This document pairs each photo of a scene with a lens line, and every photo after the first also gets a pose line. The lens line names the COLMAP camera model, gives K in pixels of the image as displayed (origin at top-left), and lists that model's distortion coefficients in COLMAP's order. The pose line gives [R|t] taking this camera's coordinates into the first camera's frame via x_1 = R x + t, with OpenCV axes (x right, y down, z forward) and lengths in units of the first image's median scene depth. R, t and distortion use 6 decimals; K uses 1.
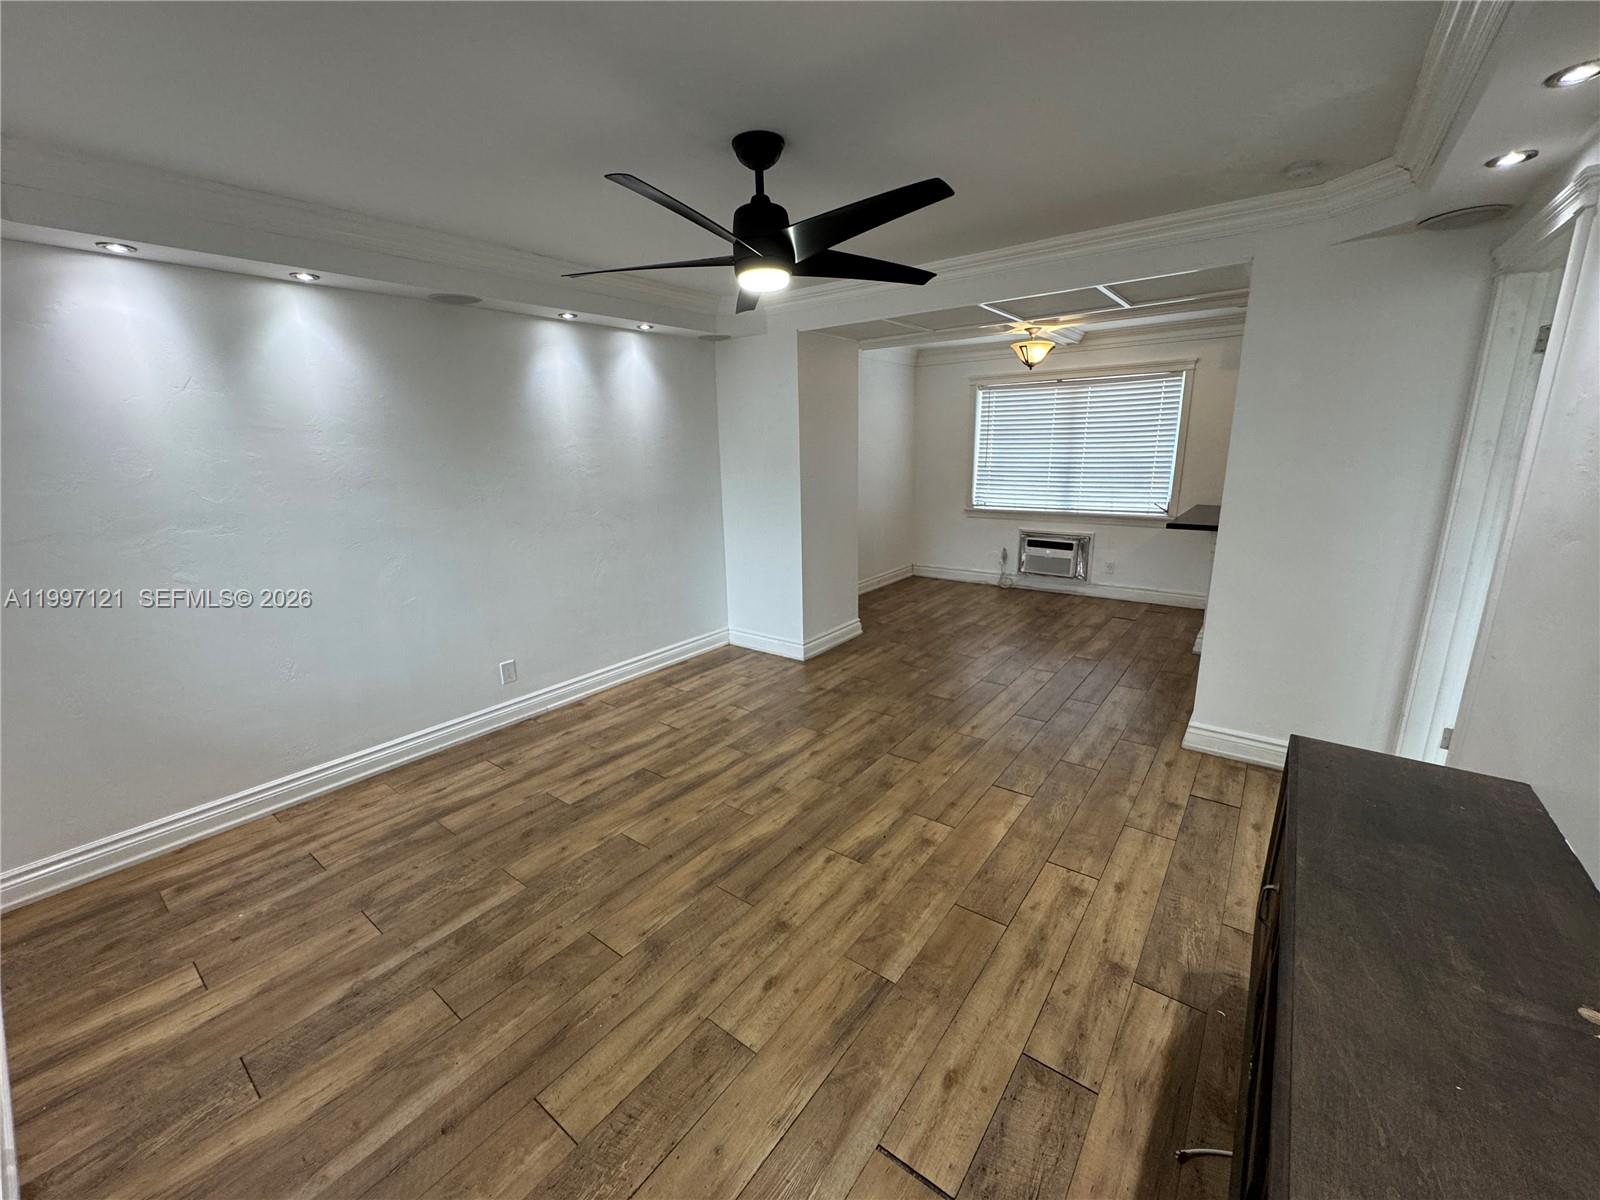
lens RADIAL K [[637.6, 0, 800.0], [0, 637.6, 600.0], [0, 0, 1]] dist [-0.001998, 0.000001]
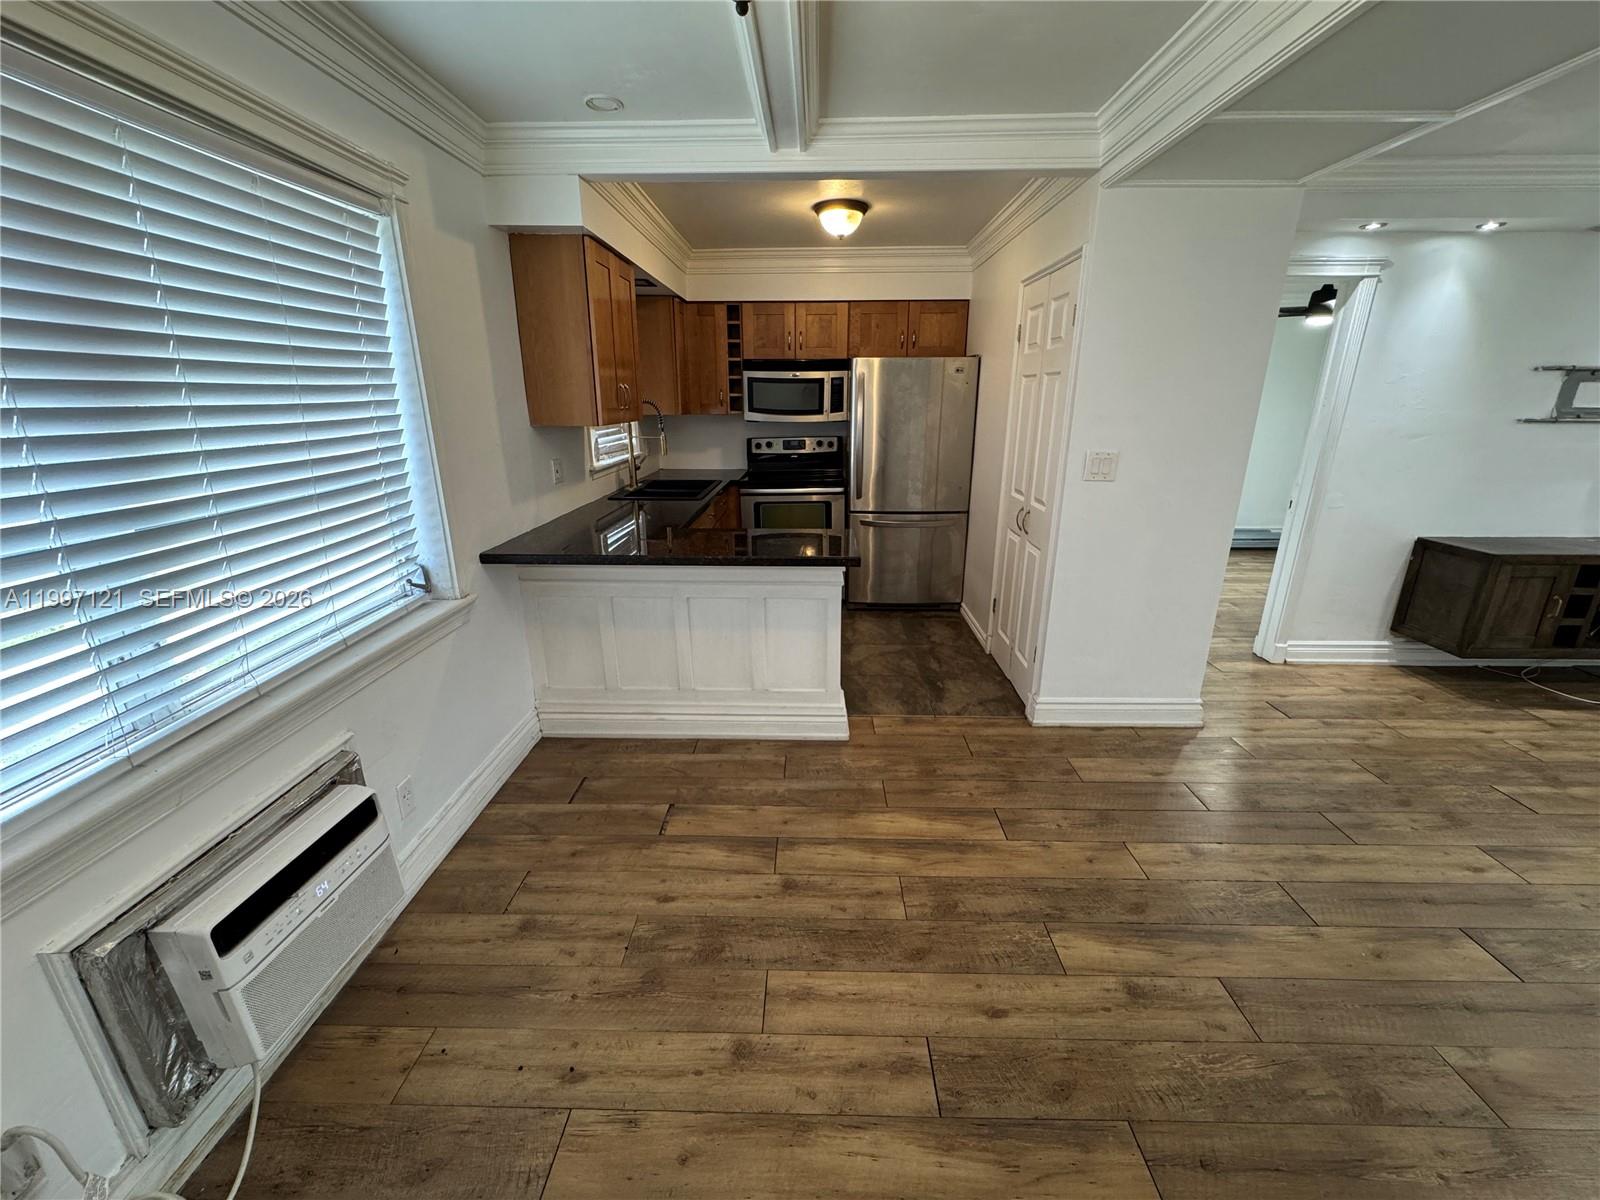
lens RADIAL K [[637.6, 0, 800.0], [0, 637.6, 600.0], [0, 0, 1]] dist [-0.001998, 0.000001]
pose [[-0.589448, -0.223969, 0.776137, 0.291913], [0.208941, 0.885830, 0.414306, -0.500153], [-0.780317, 0.406379, -0.475355, 2.046077]]
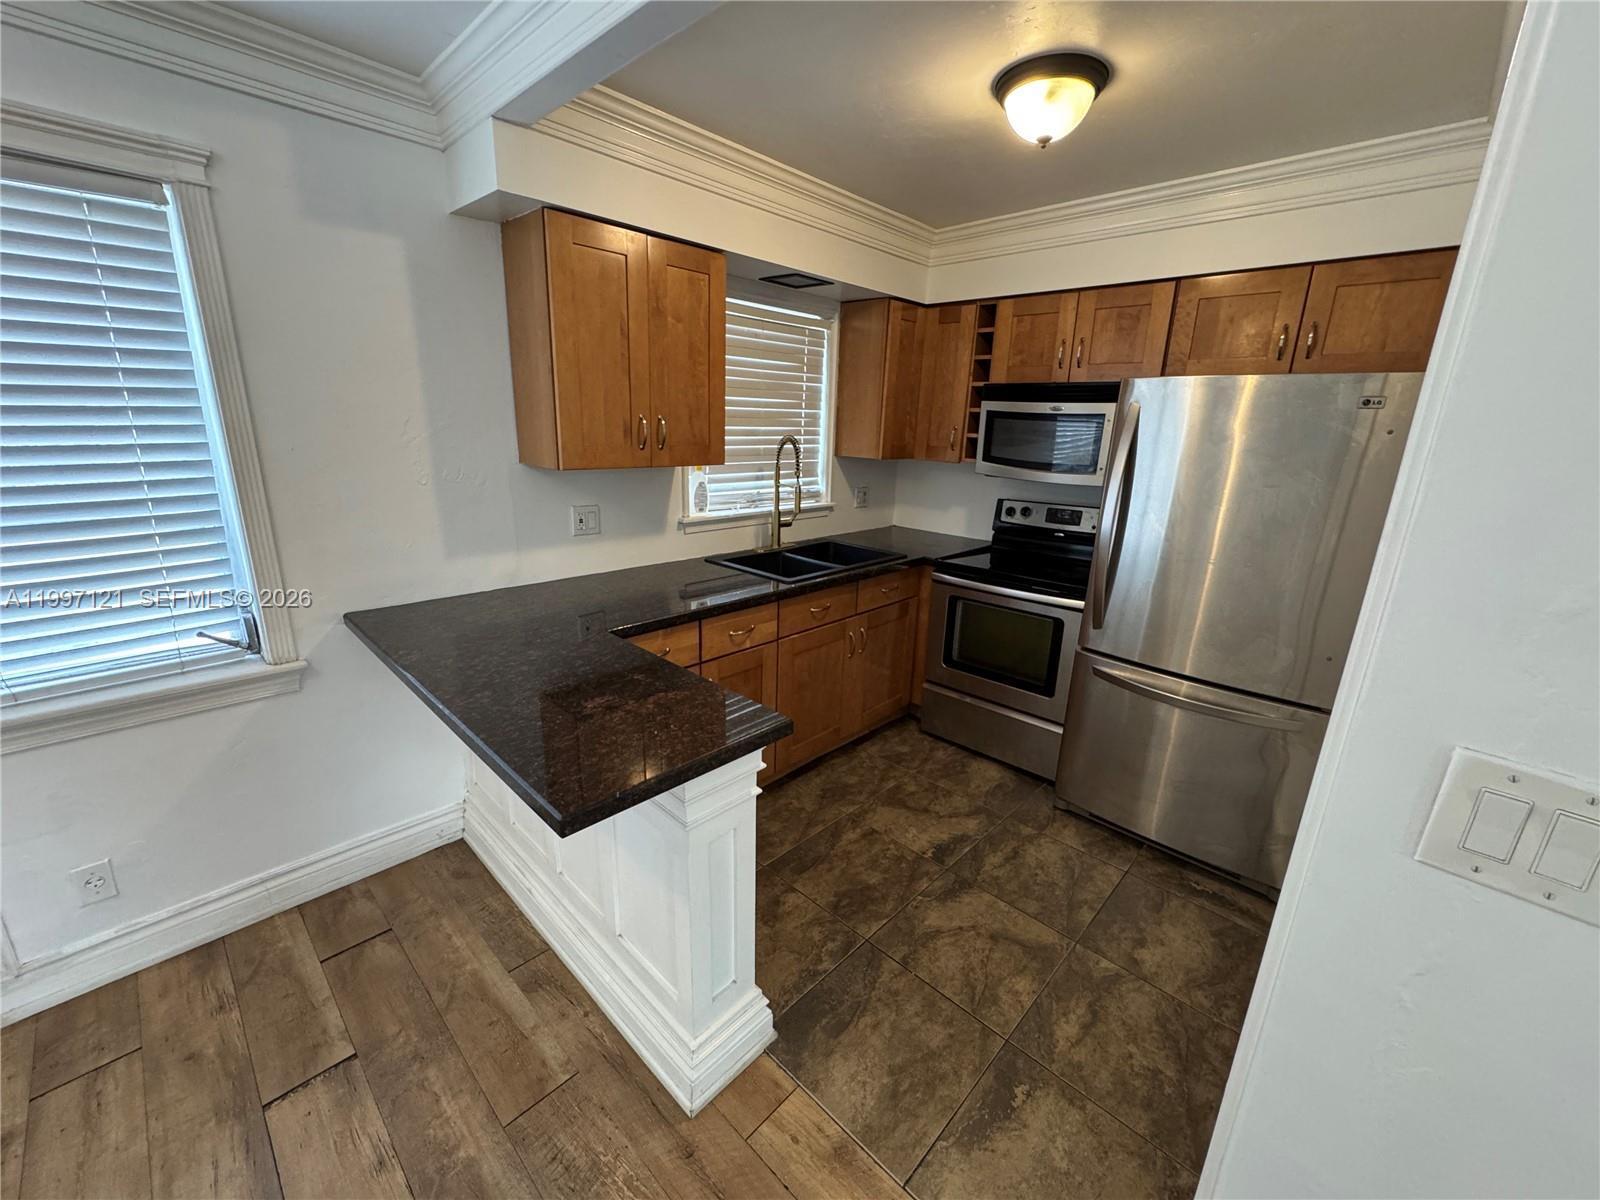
lens RADIAL K [[637.6, 0, 800.0], [0, 637.6, 600.0], [0, 0, 1]] dist [-0.001998, 0.000001]
pose [[0.104824, -0.247517, 0.963196, 0.601529], [0.206147, 0.952904, 0.222437, -0.359124], [-0.972890, 0.175243, 0.150912, 1.358608]]
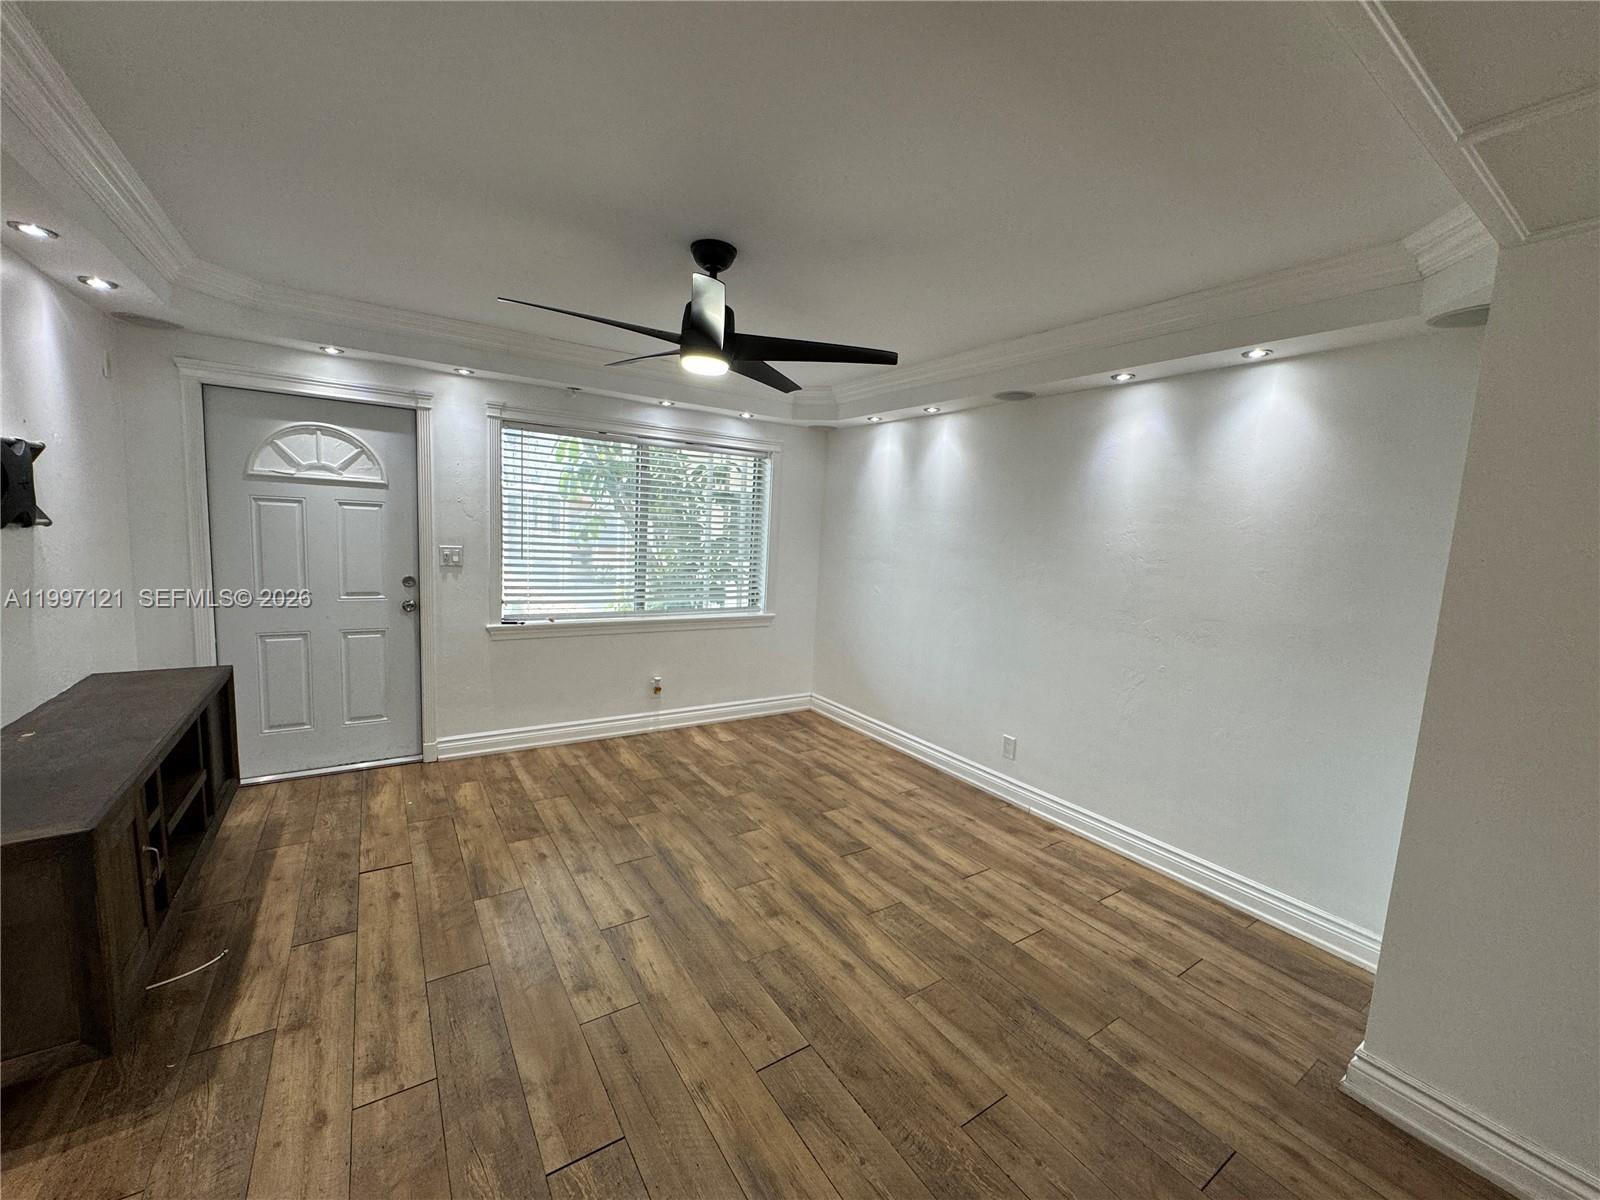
lens RADIAL K [[637.6, 0, 800.0], [0, 637.6, 600.0], [0, 0, 1]] dist [-0.001998, 0.000001]
pose [[-0.325246, 0.115086, -0.938600, 0.708658], [-0.268705, 0.940404, 0.208419, -0.283793], [0.906649, 0.319994, -0.274938, 1.147221]]
